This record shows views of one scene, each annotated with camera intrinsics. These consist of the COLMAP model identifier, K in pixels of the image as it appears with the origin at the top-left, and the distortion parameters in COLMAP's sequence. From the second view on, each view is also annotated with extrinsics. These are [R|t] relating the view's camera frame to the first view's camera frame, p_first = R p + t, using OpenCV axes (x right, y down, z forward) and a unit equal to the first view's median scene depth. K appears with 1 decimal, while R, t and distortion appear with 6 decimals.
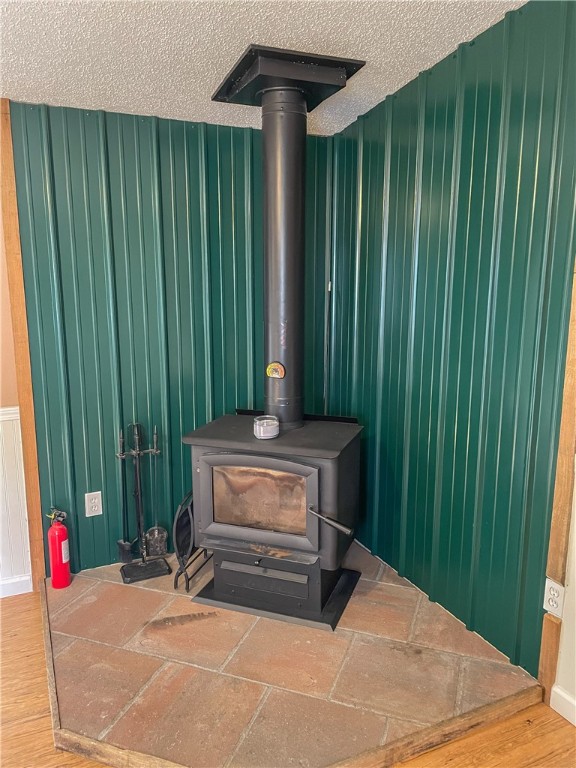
lens RADIAL K [[582.7, 0, 290.1], [0, 582.7, 380.7], [0, 0, 1]] dist [0.043739, -0.036986]
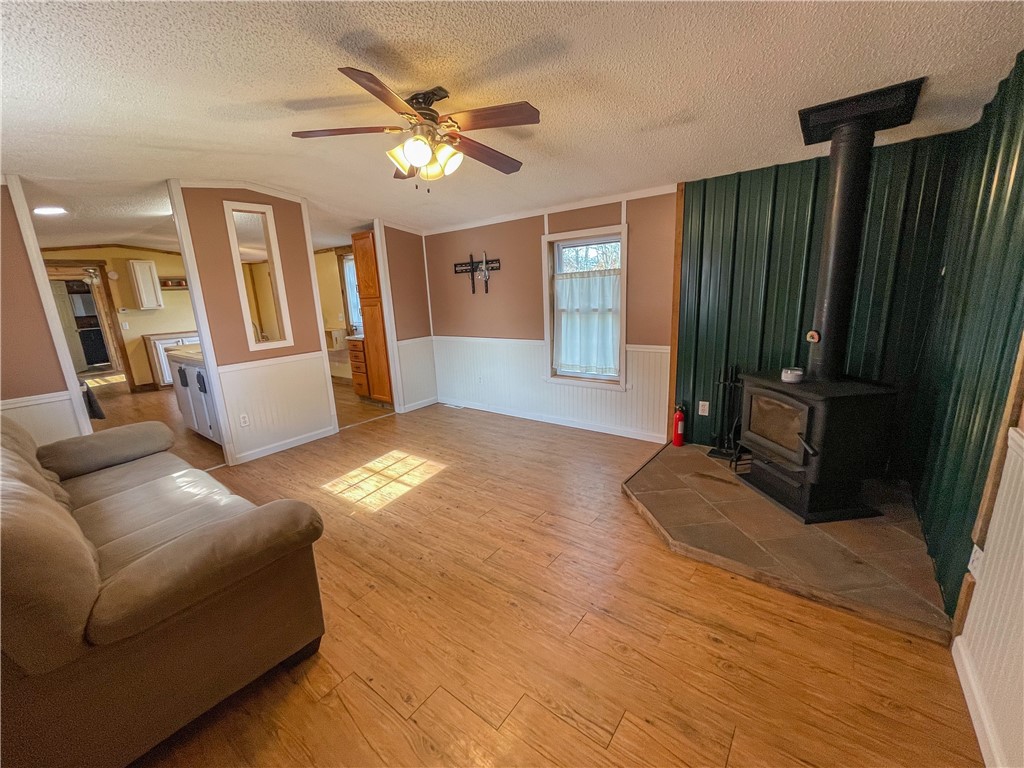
lens RADIAL K [[414.3, 0, 513.2], [0, 414.3, 385.5], [0, 0, 1]] dist [-0.002231, -0.000142]
pose [[0.453878, 0.180703, -0.872549, 0.540202], [-0.111285, 0.983050, 0.145700, 0.032496], [0.884087, 0.030972, 0.466294, -0.085315]]
